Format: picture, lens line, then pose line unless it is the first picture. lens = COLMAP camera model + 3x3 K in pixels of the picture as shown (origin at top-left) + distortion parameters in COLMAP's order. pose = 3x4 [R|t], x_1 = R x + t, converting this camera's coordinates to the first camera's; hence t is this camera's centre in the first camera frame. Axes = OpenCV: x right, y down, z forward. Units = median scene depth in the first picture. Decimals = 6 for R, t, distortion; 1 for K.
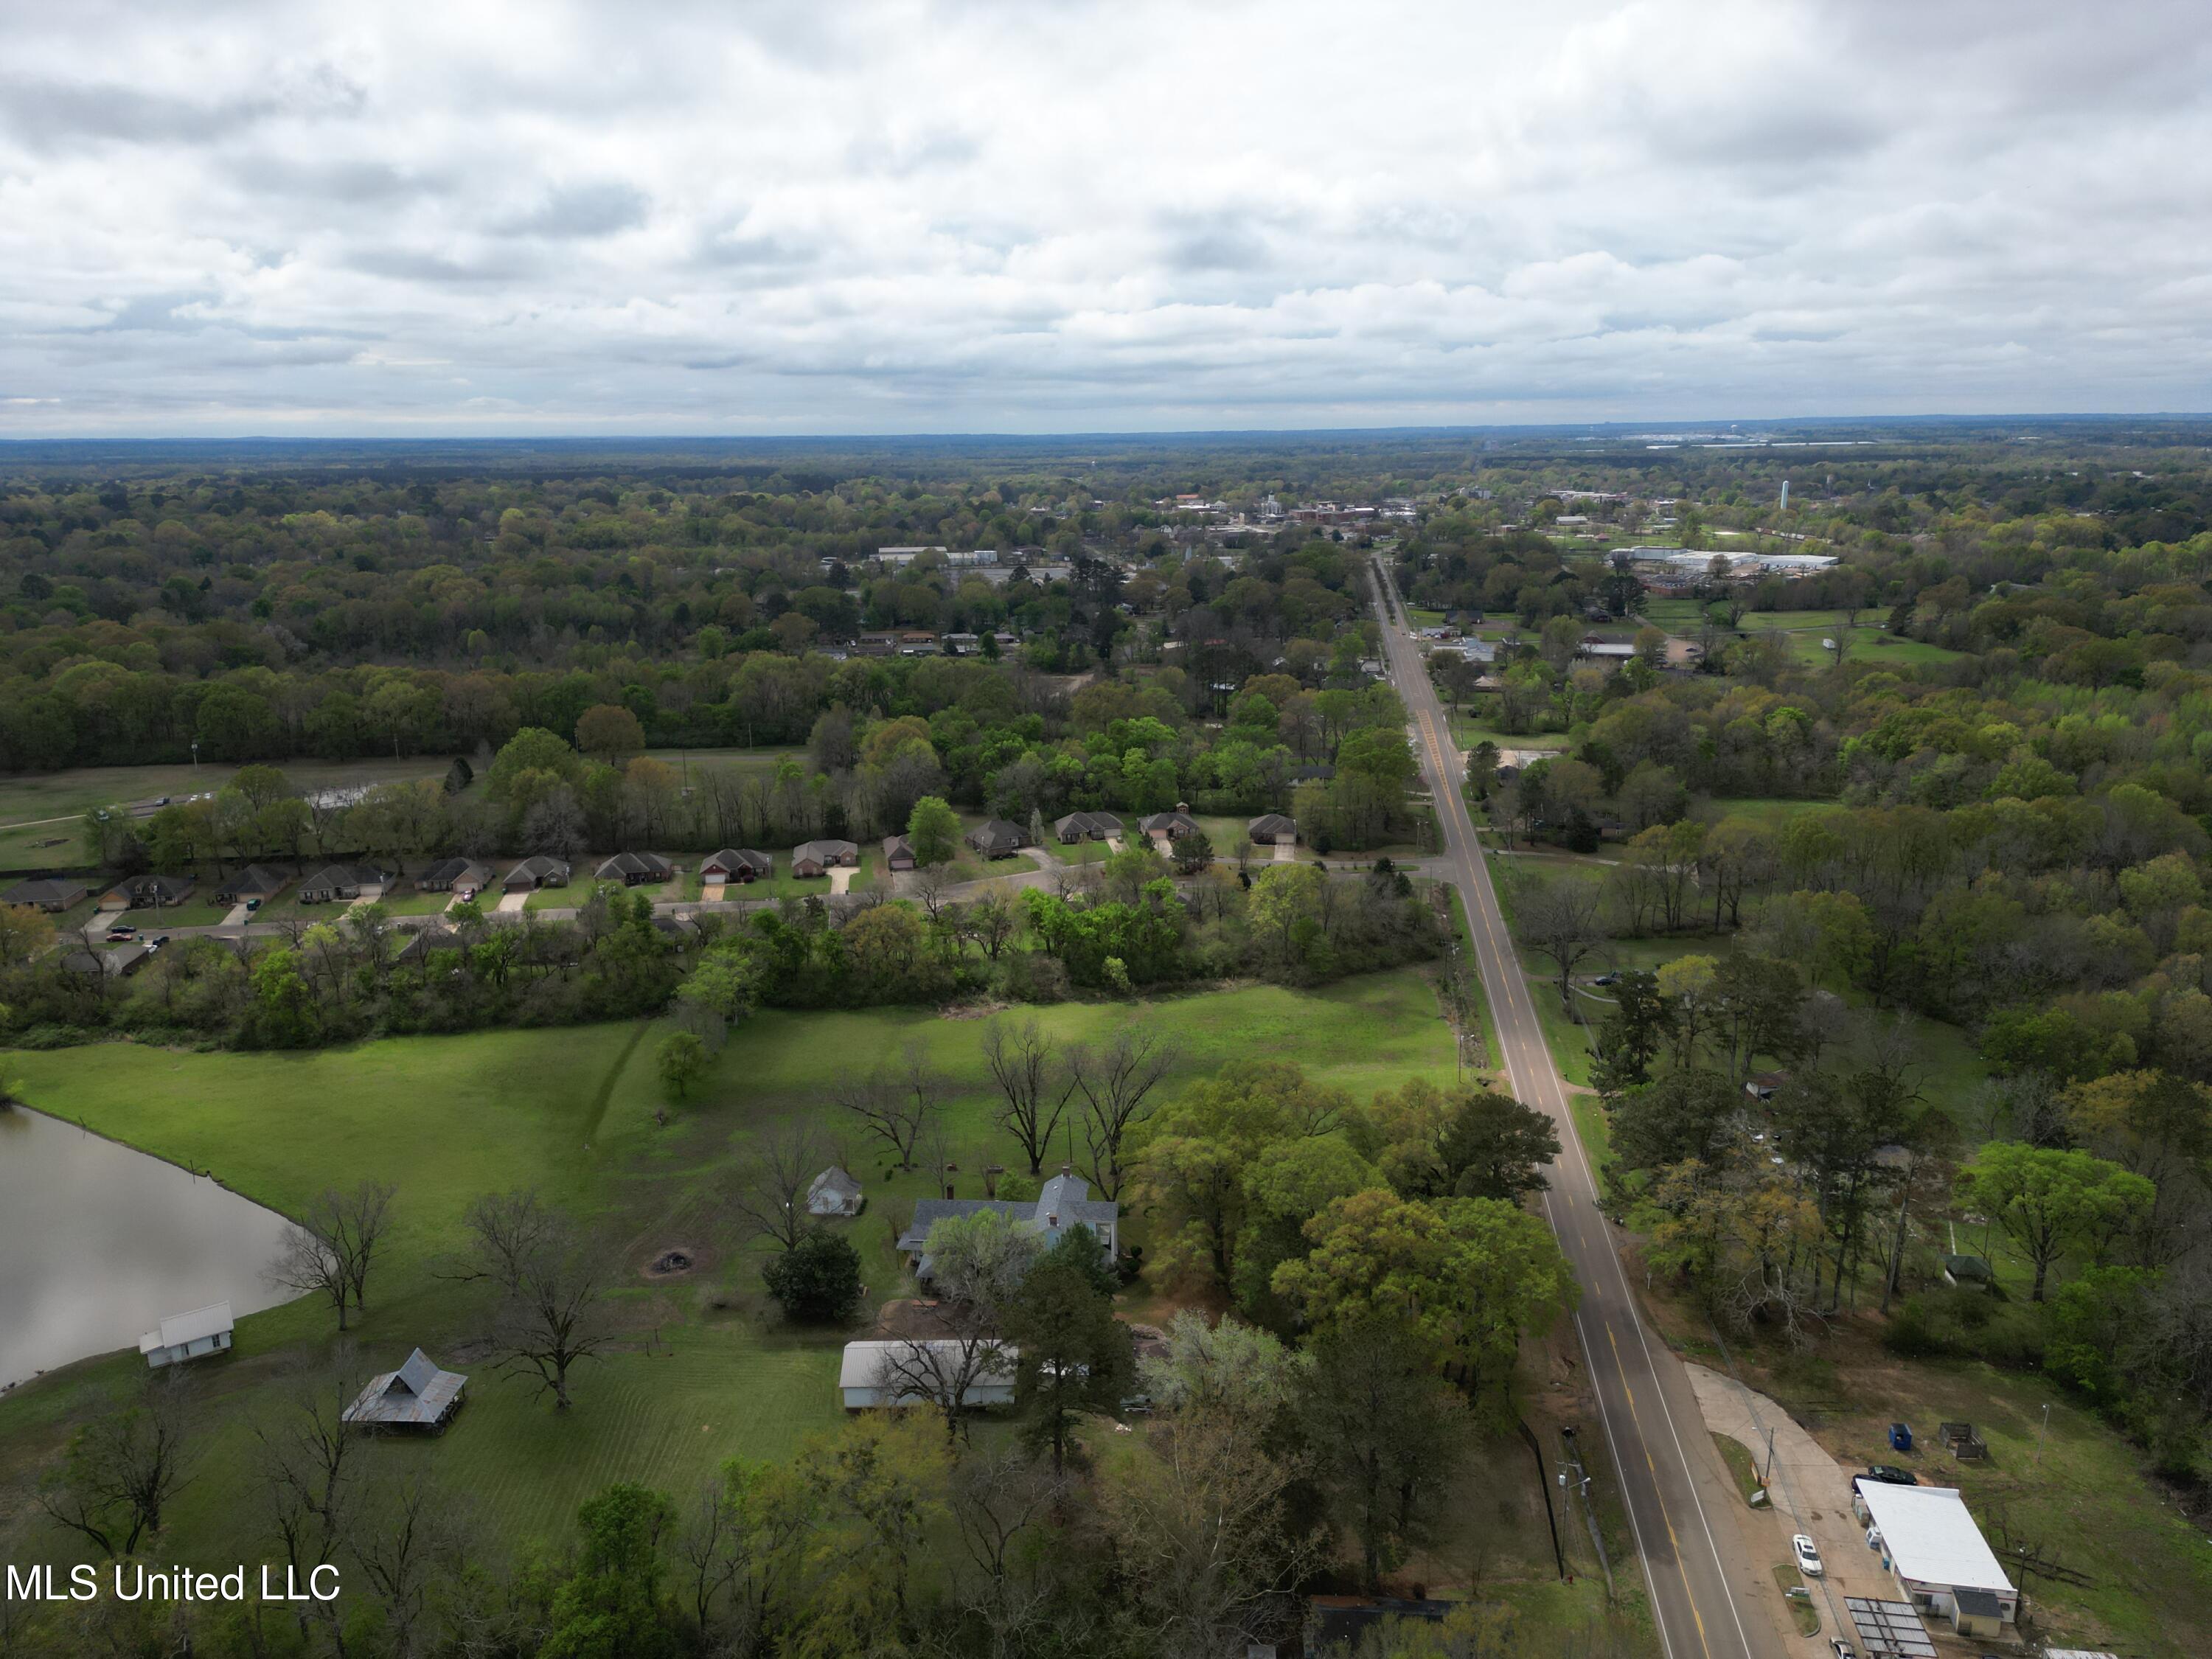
lens RADIAL K [[1576.3, 0, 1098.7], [0, 1576.3, 833.0], [0, 0, 1]] dist [0.094657, -0.088796]
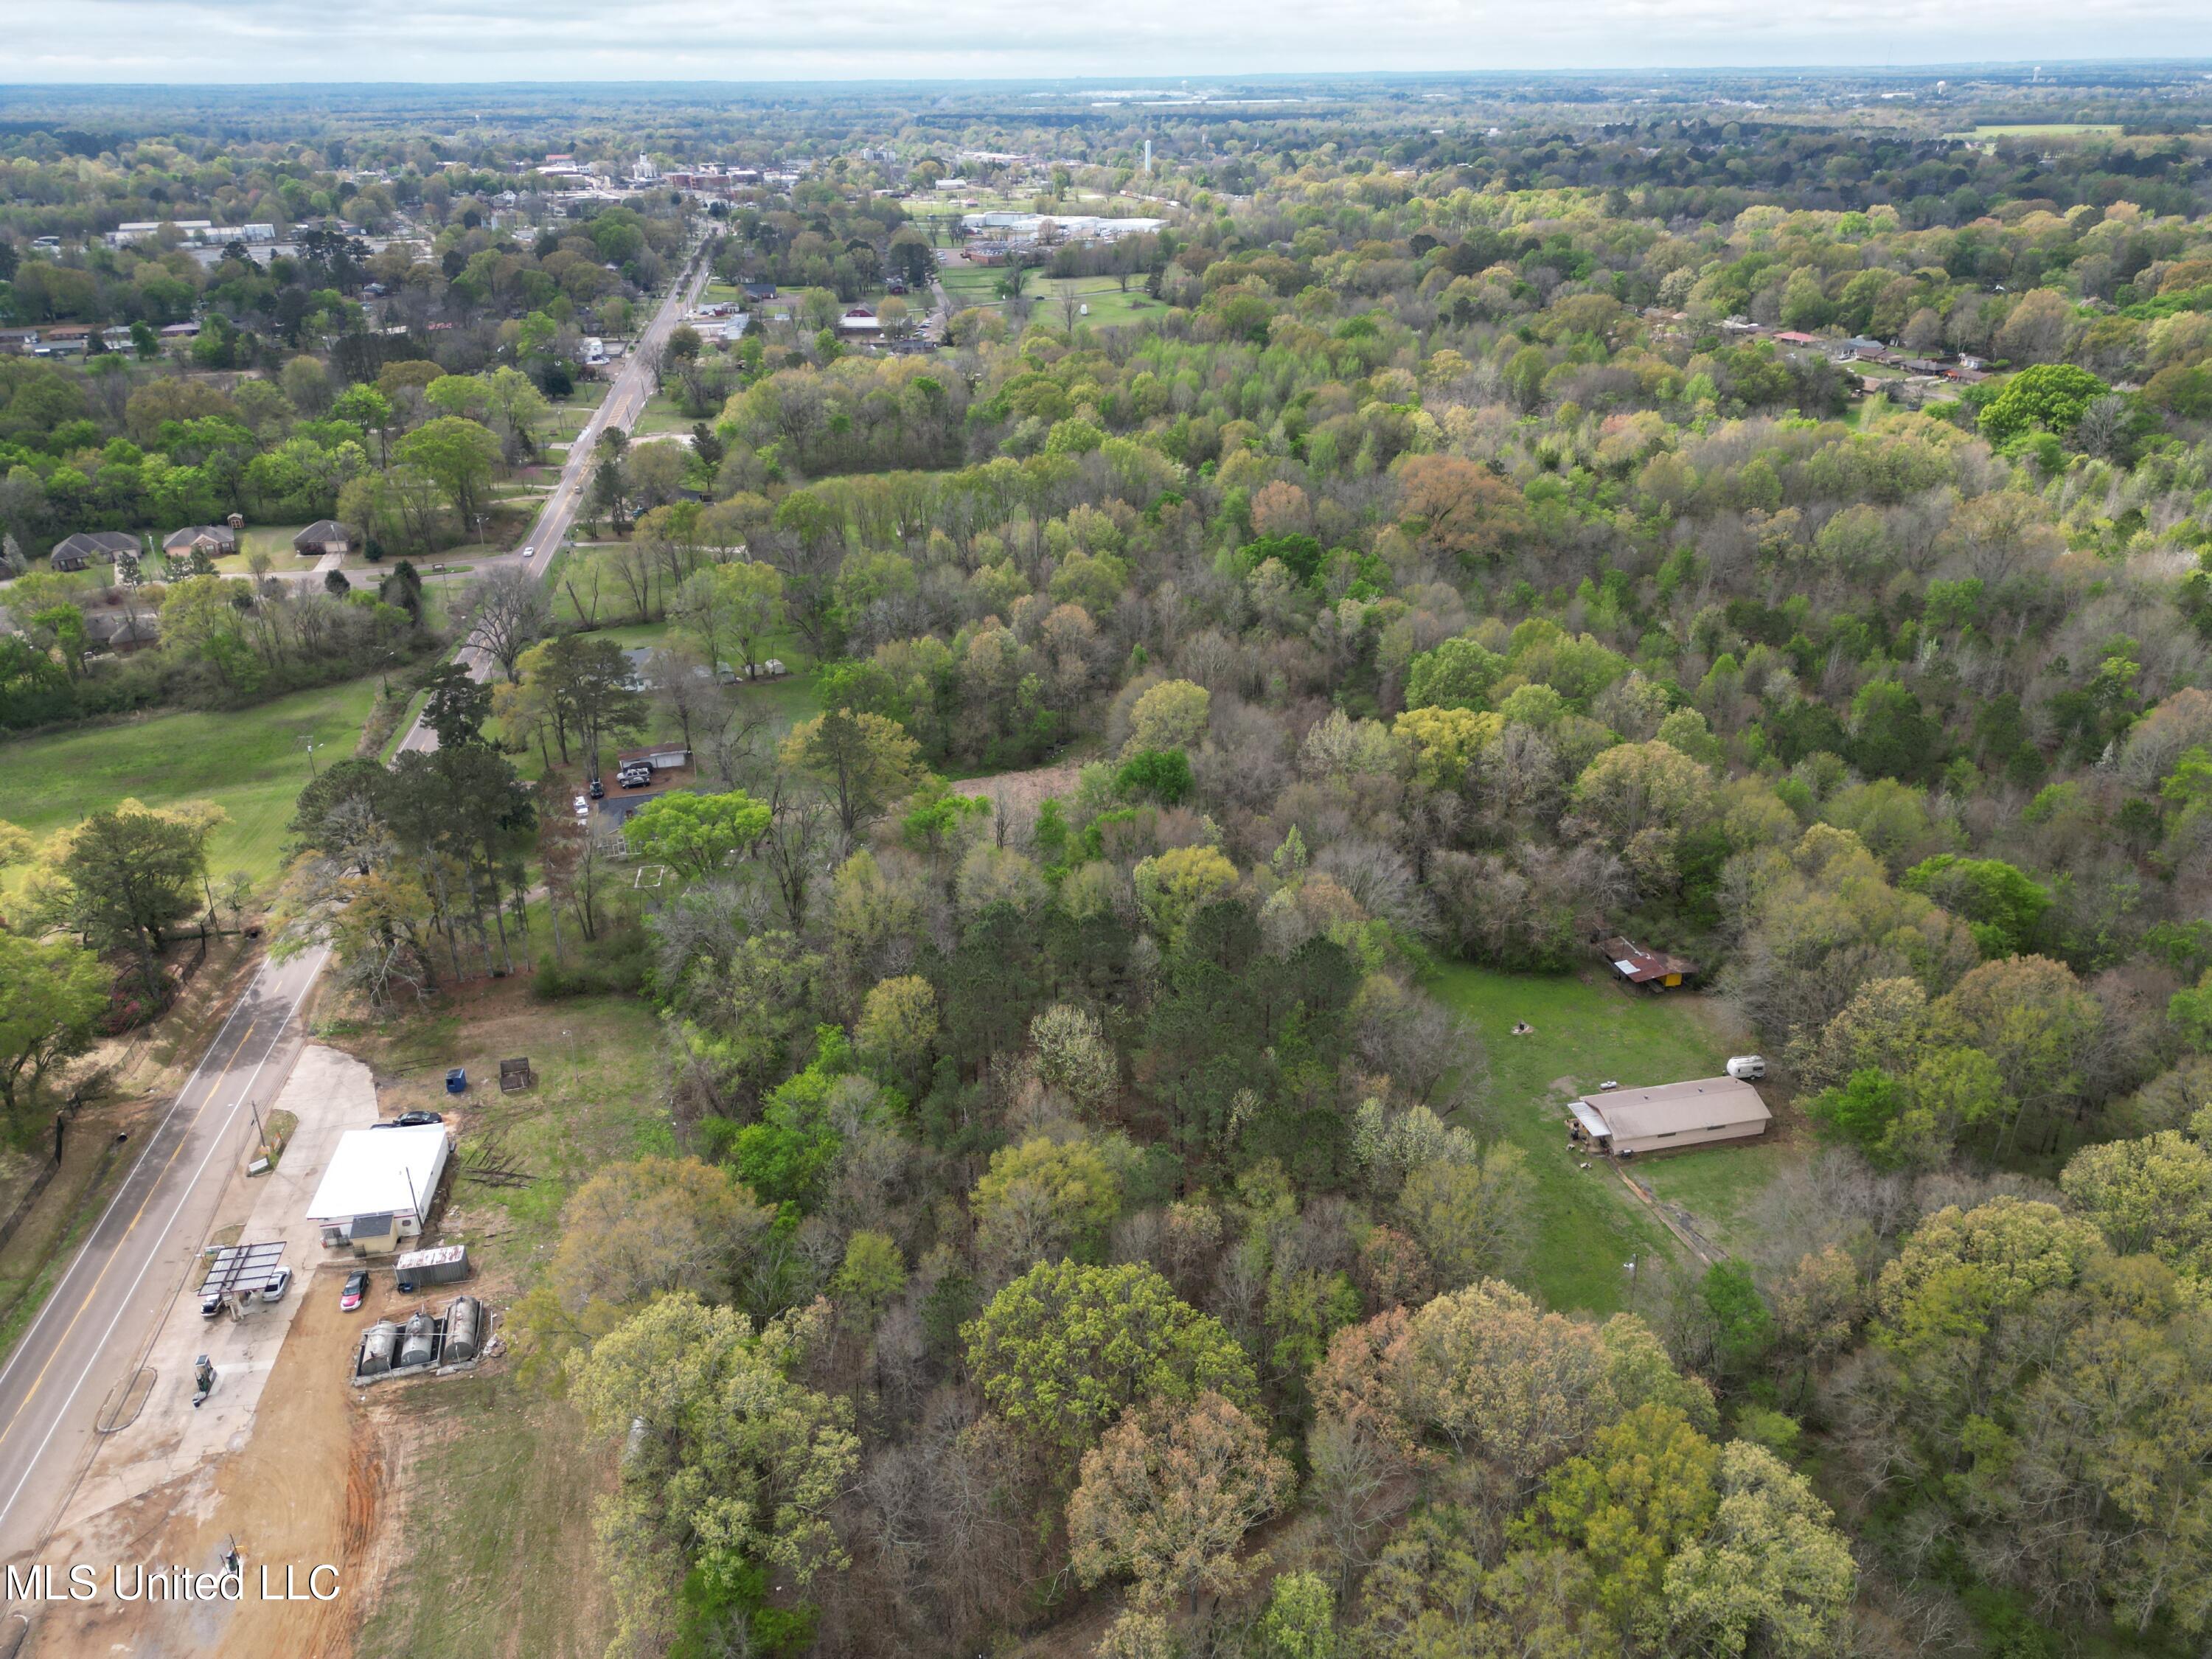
lens RADIAL K [[1576.3, 0, 1098.7], [0, 1576.3, 833.0], [0, 0, 1]] dist [0.094657, -0.088796]
pose [[0.950370, -0.132297, 0.281592, 0.133370], [0.076944, 0.976916, 0.199287, 0.007478], [-0.301457, -0.167730, 0.938611, -0.020772]]
